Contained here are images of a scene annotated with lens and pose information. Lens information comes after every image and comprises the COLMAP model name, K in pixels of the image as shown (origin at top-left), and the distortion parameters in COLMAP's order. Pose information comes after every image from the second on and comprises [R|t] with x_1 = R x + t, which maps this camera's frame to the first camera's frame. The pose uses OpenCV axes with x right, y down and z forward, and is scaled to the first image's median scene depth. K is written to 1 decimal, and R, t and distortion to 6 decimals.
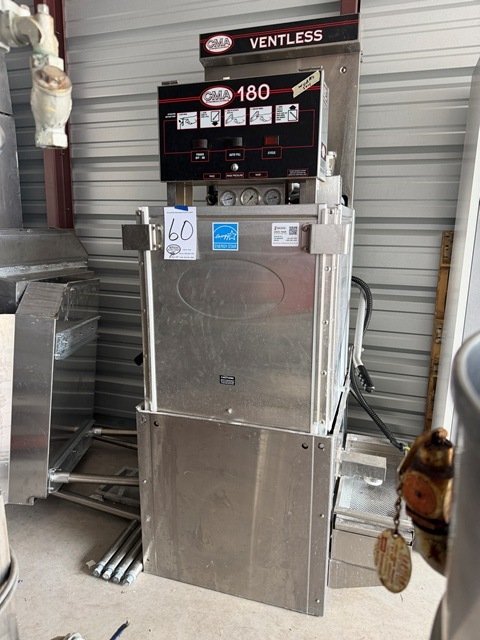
lens RADIAL K [[460.1, 0, 236.6], [0, 460.1, 323.0], [0, 0, 1]] dist [-0.000062, -0.008618]
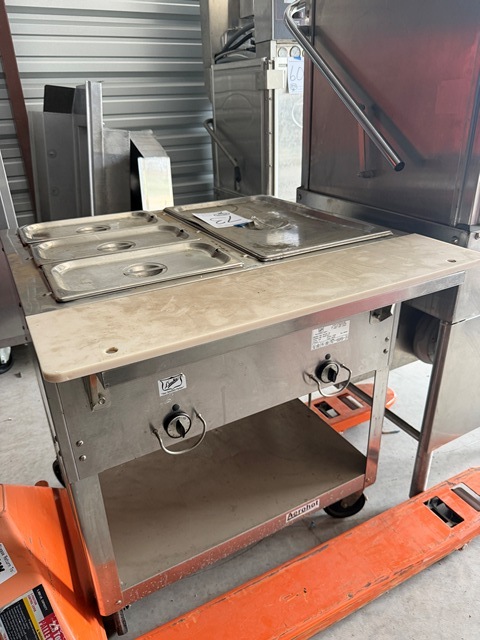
lens RADIAL K [[460.1, 0, 238.6], [0, 460.1, 317.9], [0, 0, 1]] dist [-0.000062, -0.008618]
pose [[0.682872, -0.341705, 0.645696, -1.546558], [0.184615, 0.935894, 0.300035, 0.076460], [-0.706826, -0.085680, 0.702179, -0.059849]]
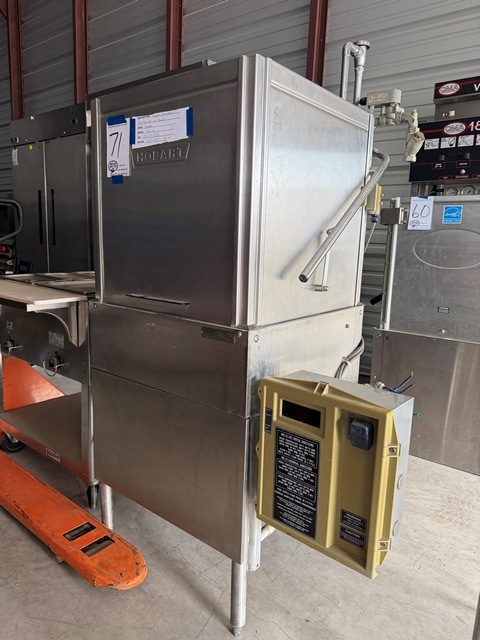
lens RADIAL K [[460.1, 0, 237.8], [0, 460.1, 315.1], [0, 0, 1]] dist [-0.000062, -0.008618]
pose [[0.938022, 0.083615, -0.336338, -0.146650], [-0.098077, 0.994834, -0.026209, 0.253396], [0.332409, 0.057571, 0.941377, -0.675550]]
